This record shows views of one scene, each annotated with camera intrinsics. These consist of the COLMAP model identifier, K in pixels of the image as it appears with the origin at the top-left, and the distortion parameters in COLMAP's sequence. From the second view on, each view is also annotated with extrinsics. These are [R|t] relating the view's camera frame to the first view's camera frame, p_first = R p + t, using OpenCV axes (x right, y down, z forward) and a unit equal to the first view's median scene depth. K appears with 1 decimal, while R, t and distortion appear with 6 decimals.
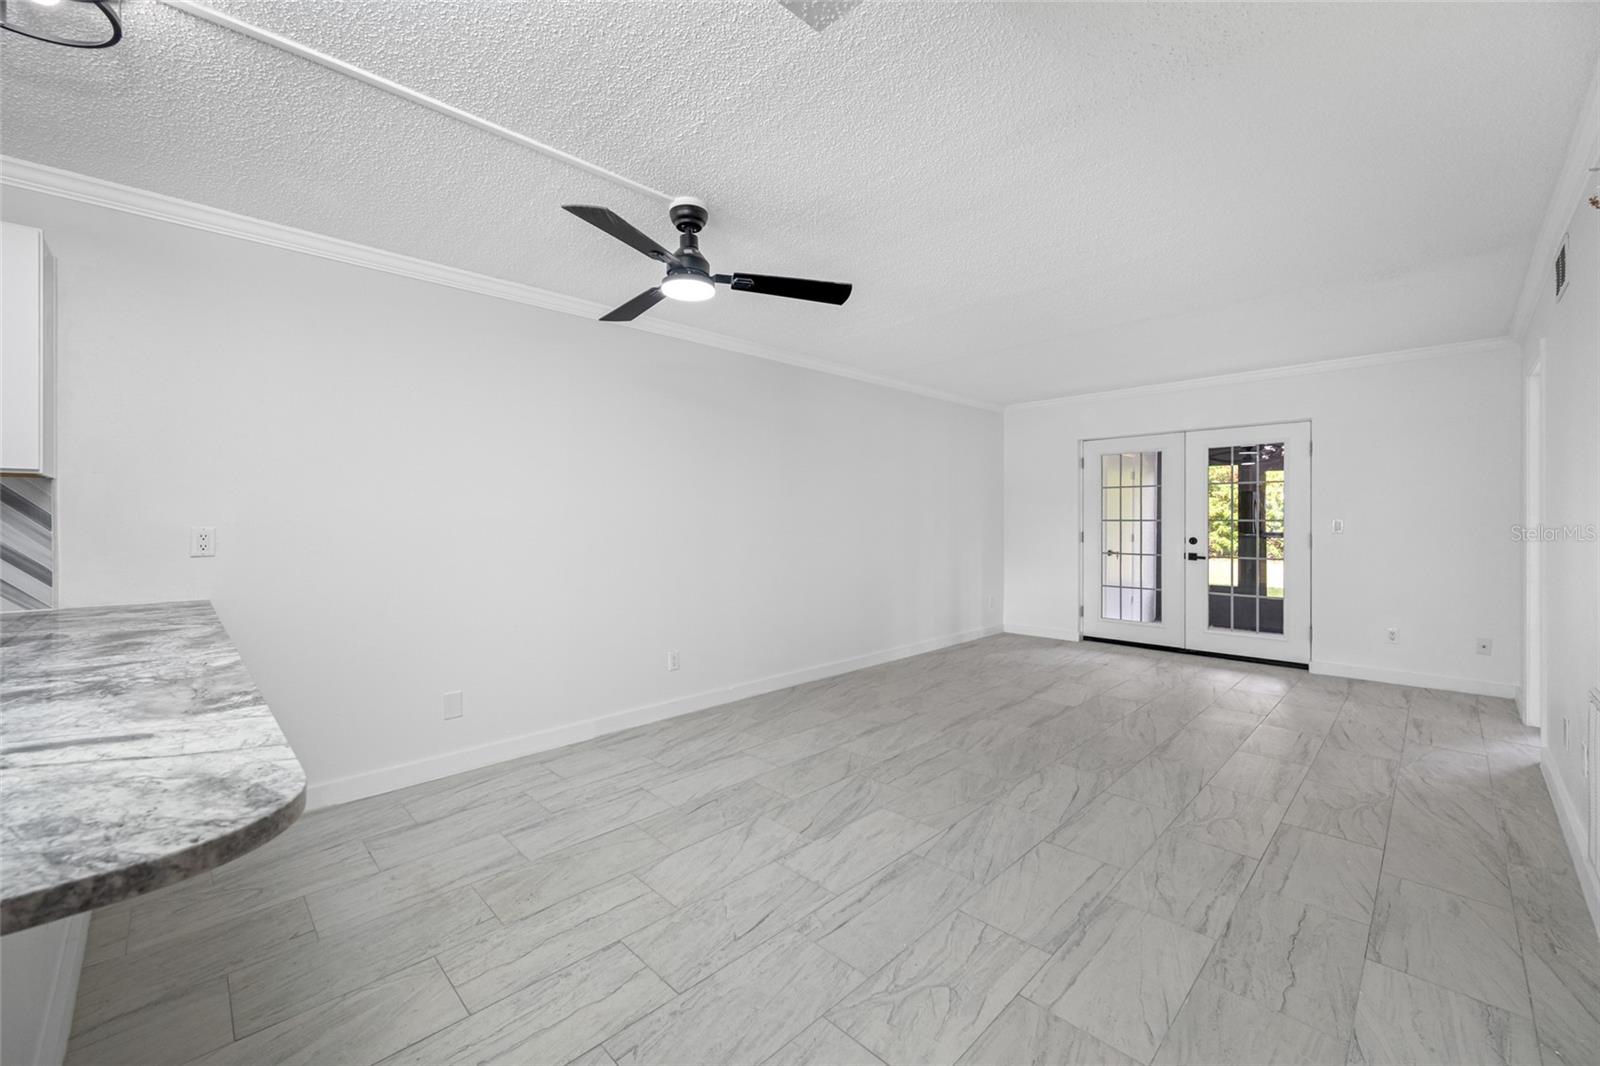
lens RADIAL K [[629.8, 0, 808.2], [0, 629.8, 511.1], [0, 0, 1]] dist [-0.006366, 0.000476]
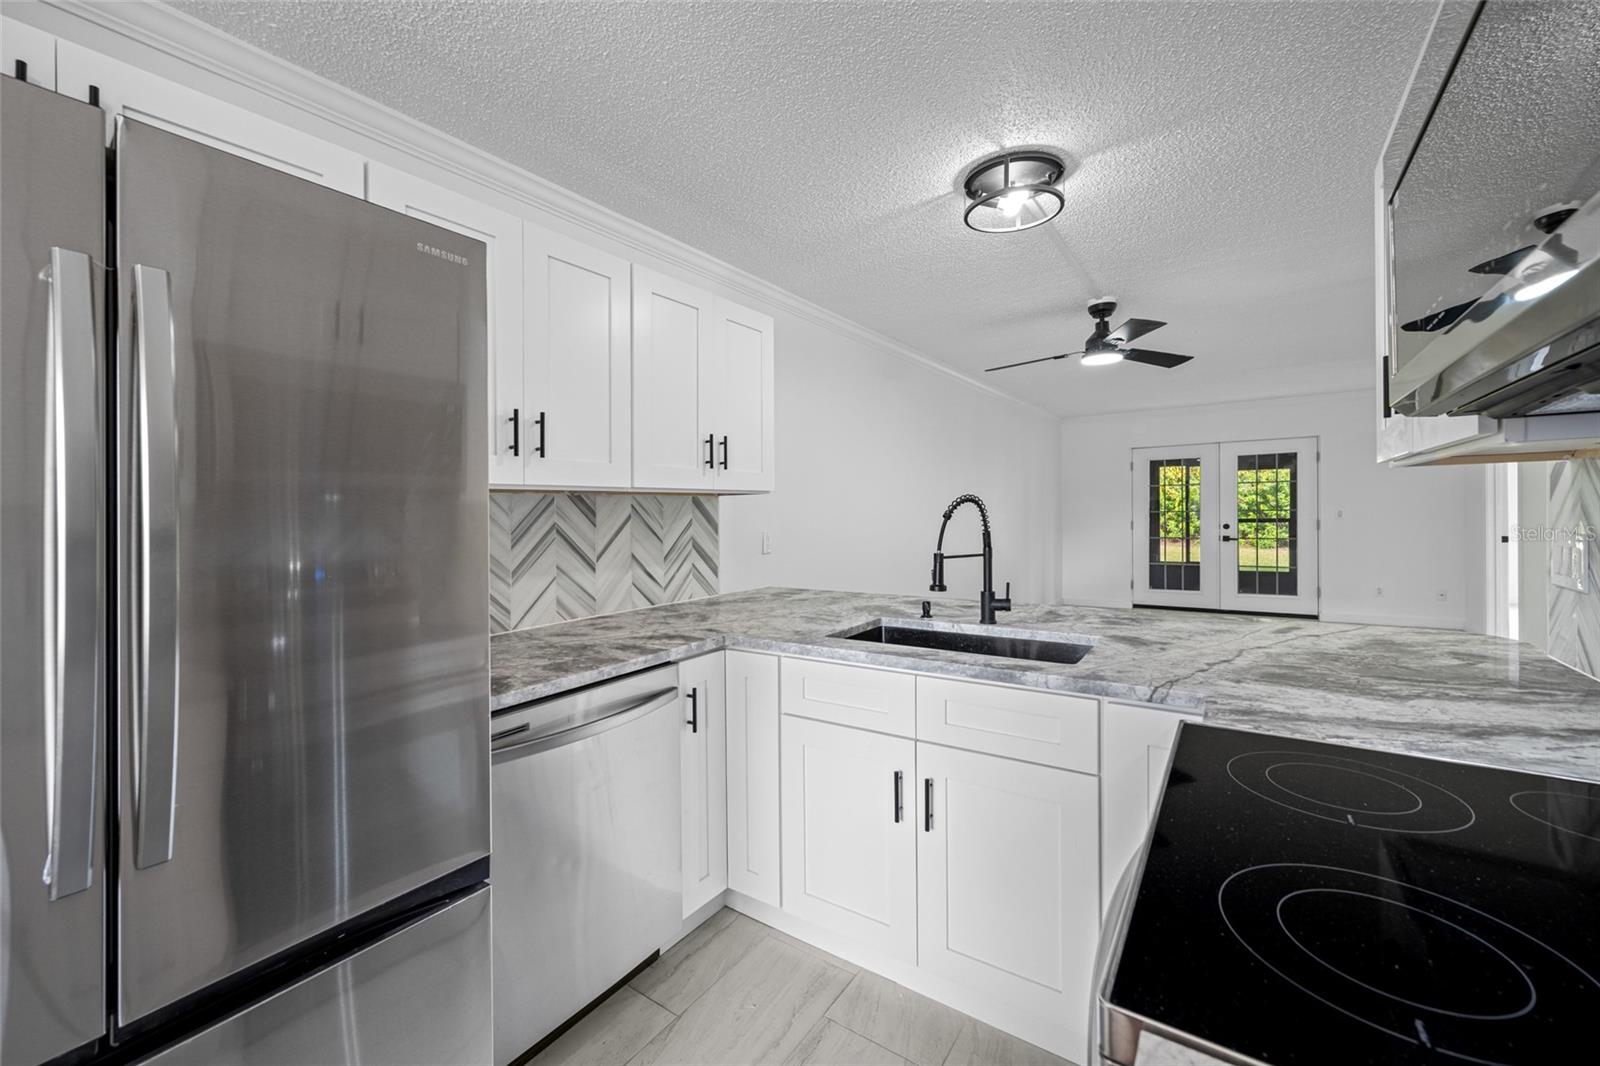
lens RADIAL K [[629.8, 0, 810.1], [0, 629.8, 489.0], [0, 0, 1]] dist [-0.006366, 0.000476]
pose [[0.981480, -0.009108, 0.191348, -0.504002], [0.013642, 0.999656, -0.022391, -0.013395], [-0.191079, 0.024586, 0.981267, -0.122227]]
